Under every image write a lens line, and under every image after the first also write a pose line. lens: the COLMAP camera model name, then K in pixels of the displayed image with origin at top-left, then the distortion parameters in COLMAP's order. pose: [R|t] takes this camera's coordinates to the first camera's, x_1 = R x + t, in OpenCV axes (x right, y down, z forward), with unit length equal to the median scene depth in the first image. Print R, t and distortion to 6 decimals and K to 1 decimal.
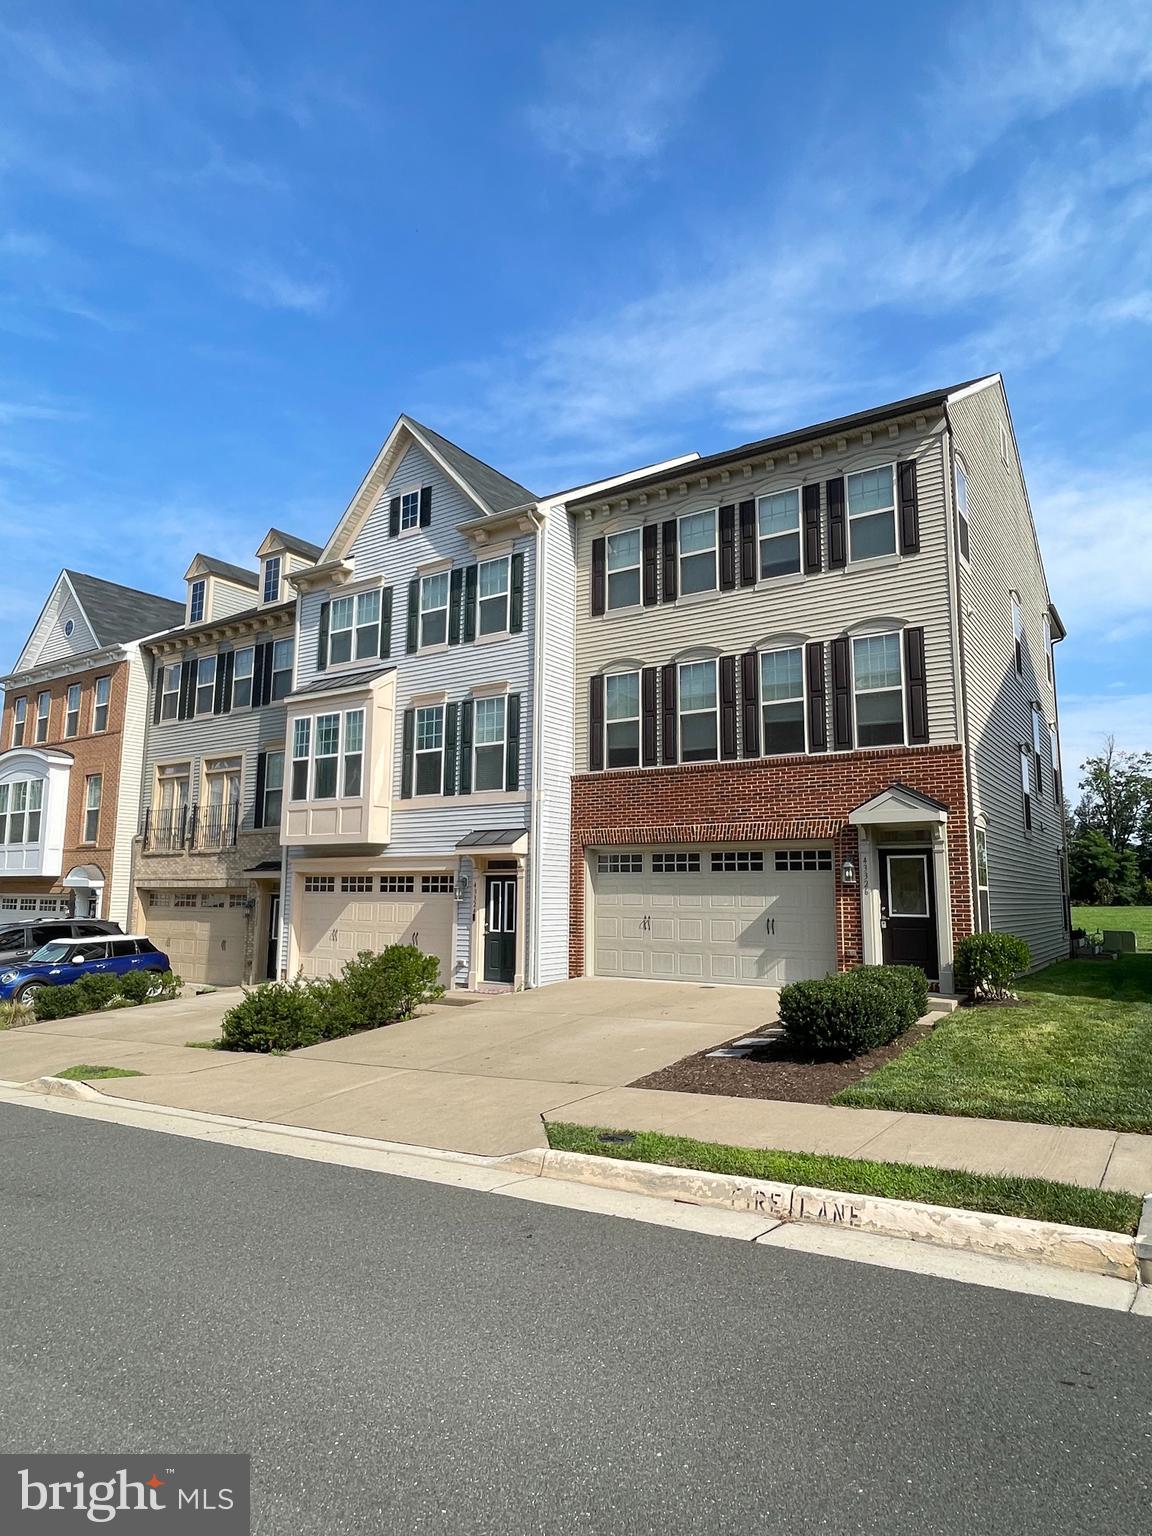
lens RADIAL K [[899.8, 0, 577.3], [0, 899.8, 760.2], [0, 0, 1]] dist [-0.022538, -0.003032]
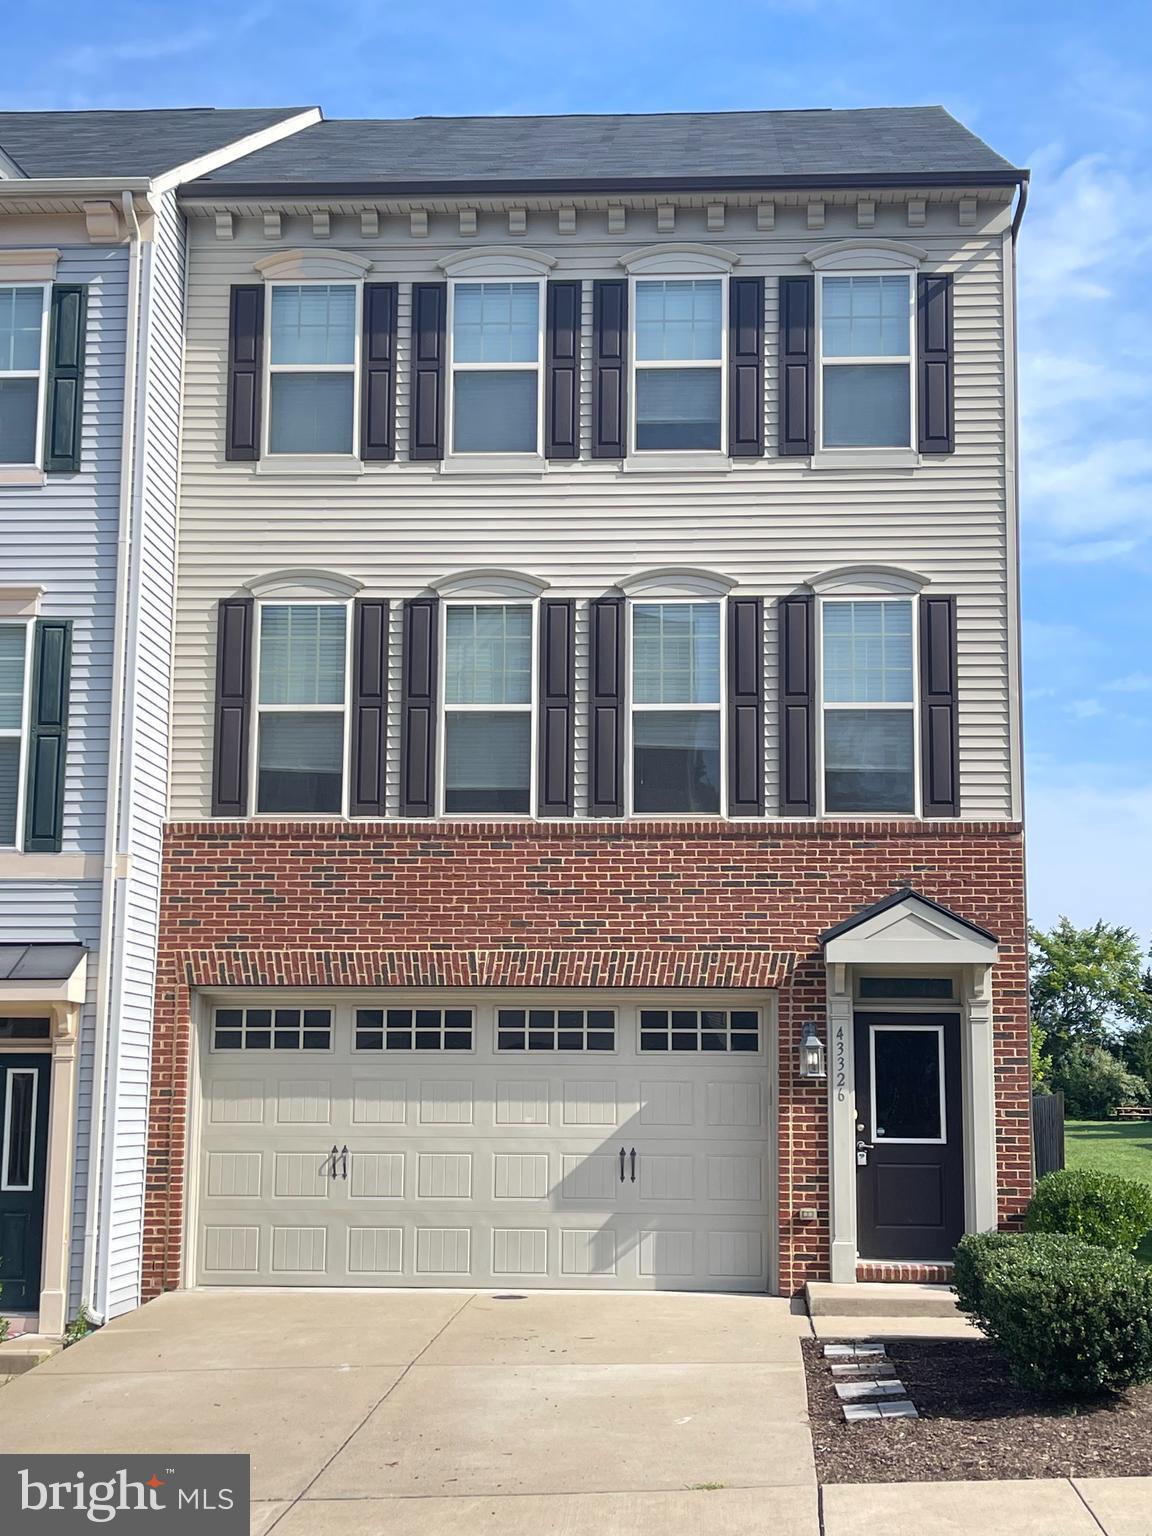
lens RADIAL K [[2185.9, 0, 576.8], [0, 2185.9, 769.3], [0, 0, 1]] dist [0.041063, 0.000000]
pose [[0.856949, 0.078814, 0.509339, -0.407945], [-0.076527, 0.996742, -0.025479, 0.003342], [-0.509687, -0.017144, 0.860189, -0.002802]]
